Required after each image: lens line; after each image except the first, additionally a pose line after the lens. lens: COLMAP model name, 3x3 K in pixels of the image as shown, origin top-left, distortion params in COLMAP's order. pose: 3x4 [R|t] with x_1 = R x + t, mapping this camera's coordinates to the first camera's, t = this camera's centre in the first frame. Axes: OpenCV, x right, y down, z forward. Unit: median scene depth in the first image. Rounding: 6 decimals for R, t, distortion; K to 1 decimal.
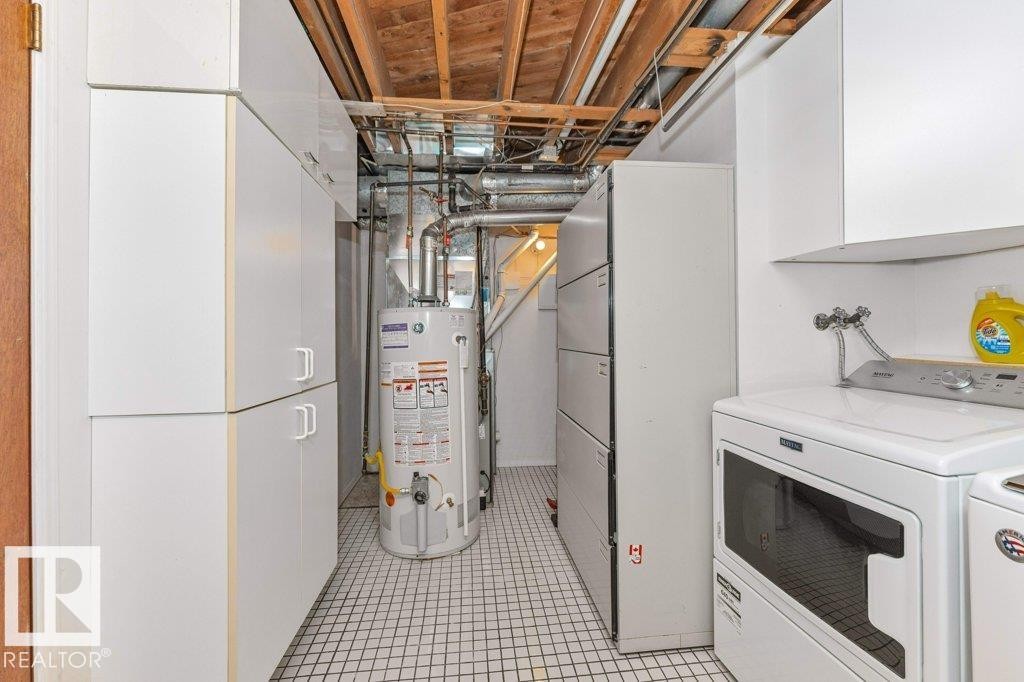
lens RADIAL K [[409.6, 0, 509.5], [0, 409.6, 335.2], [0, 0, 1]] dist [-0.000636, -0.000109]
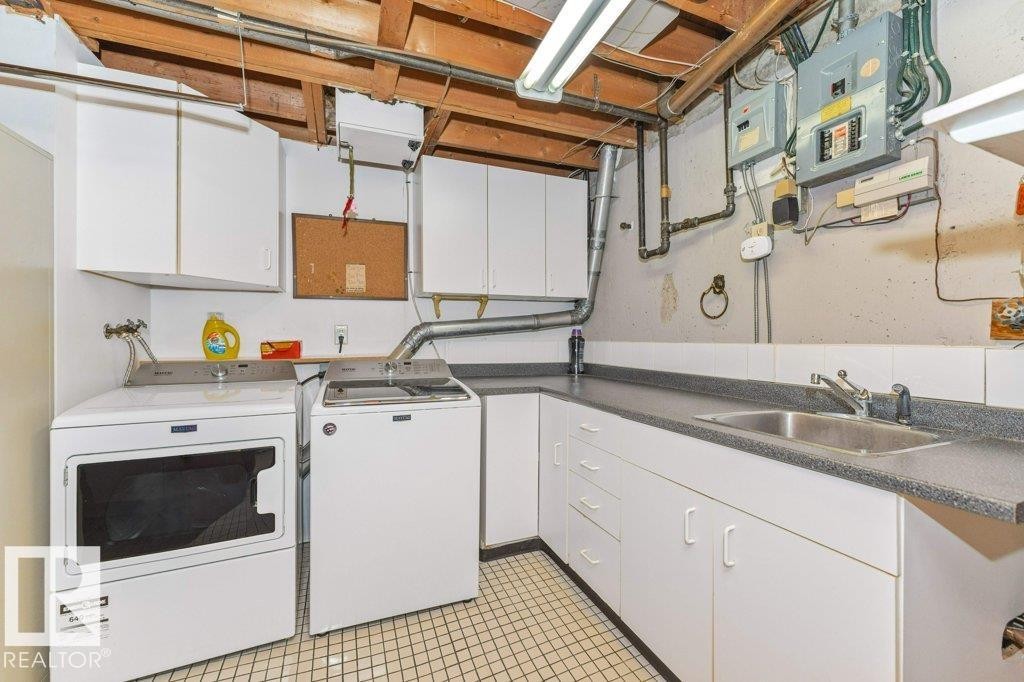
lens RADIAL K [[409.6, 0, 511.0], [0, 409.6, 338.6], [0, 0, 1]] dist [-0.000636, -0.000109]
pose [[-0.268678, 0.003476, 0.963224, -0.764450], [0.003154, 0.999991, -0.002729, -0.007990], [-0.963225, 0.002304, -0.268686, 0.334215]]
